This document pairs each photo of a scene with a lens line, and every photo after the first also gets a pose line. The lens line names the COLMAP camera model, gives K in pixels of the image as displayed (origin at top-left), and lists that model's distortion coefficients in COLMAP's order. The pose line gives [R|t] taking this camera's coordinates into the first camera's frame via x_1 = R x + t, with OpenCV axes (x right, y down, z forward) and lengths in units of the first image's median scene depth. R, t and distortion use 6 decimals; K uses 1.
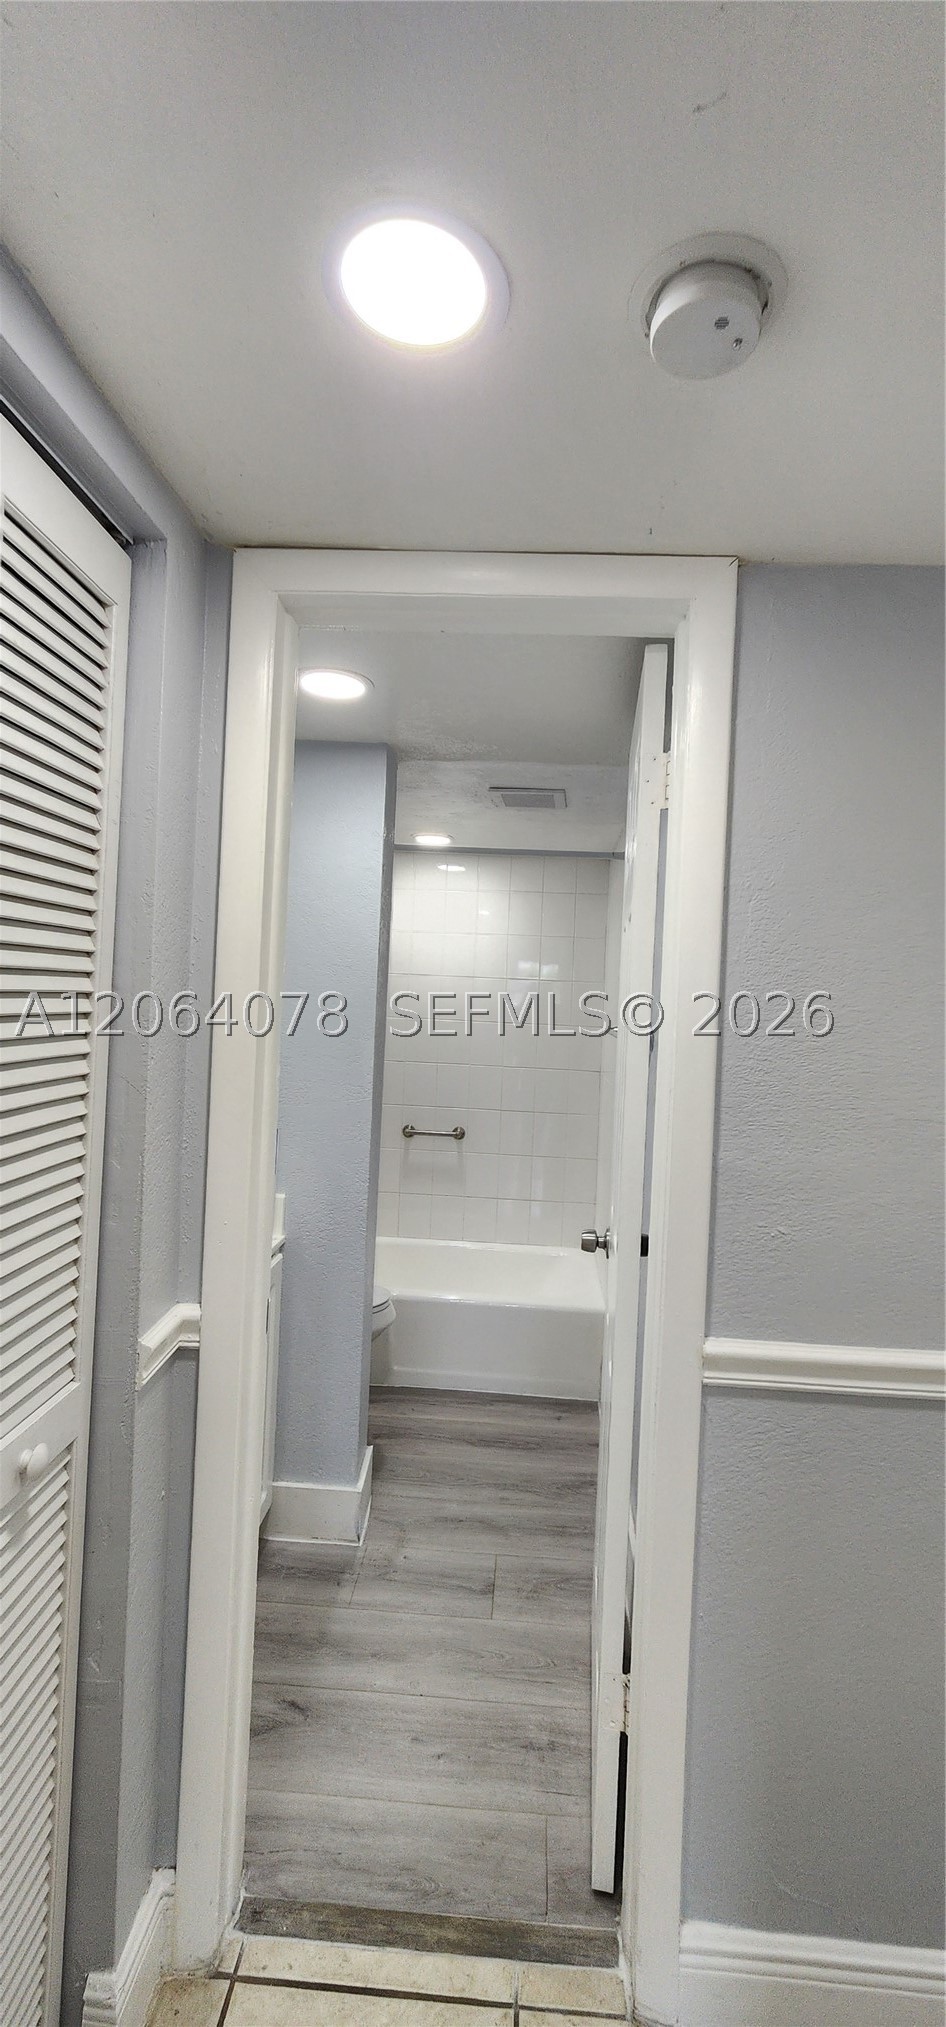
lens RADIAL K [[832.8, 0, 487.7], [0, 832.8, 993.9], [0, 0, 1]] dist [-0.000903, 0.000005]
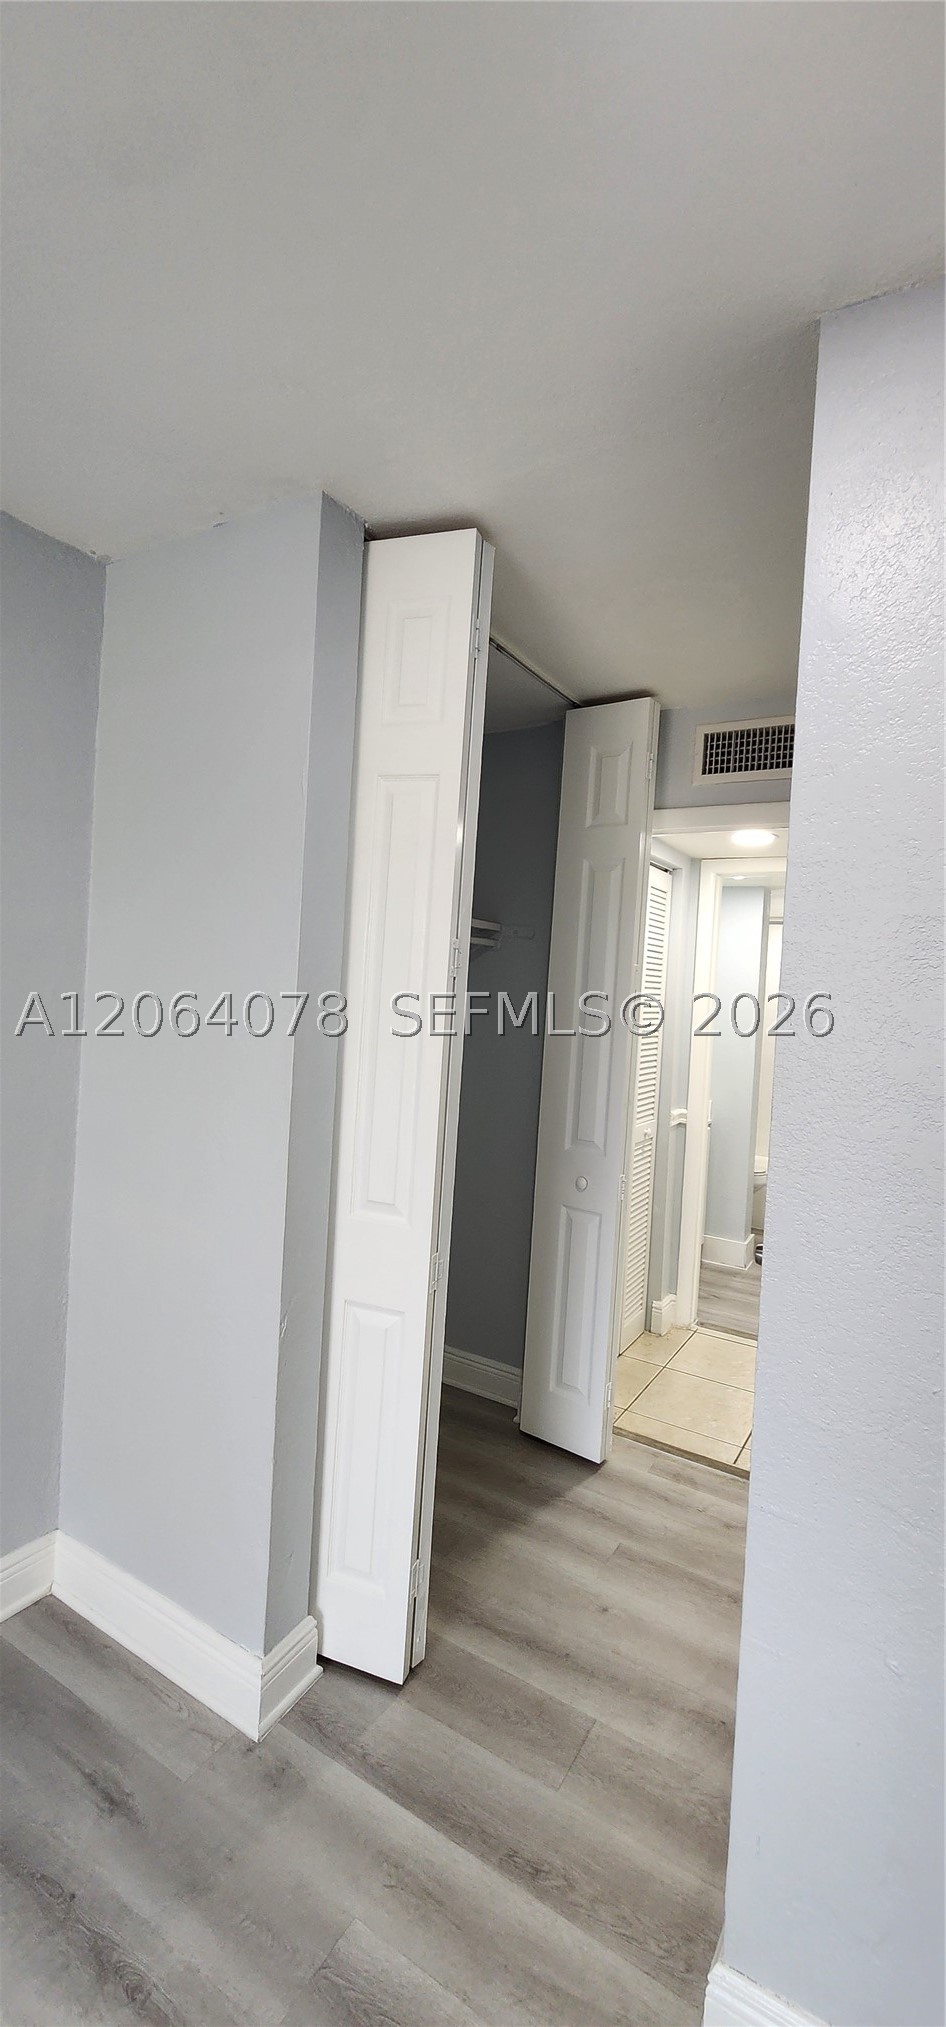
lens RADIAL K [[832.8, 0, 487.7], [0, 832.8, 993.9], [0, 0, 1]] dist [-0.000903, 0.000005]
pose [[0.886069, 0.007823, -0.463487, 0.241077], [-0.013277, 0.999876, -0.008505, -0.007477], [0.463363, 0.013690, 0.886063, -1.175116]]
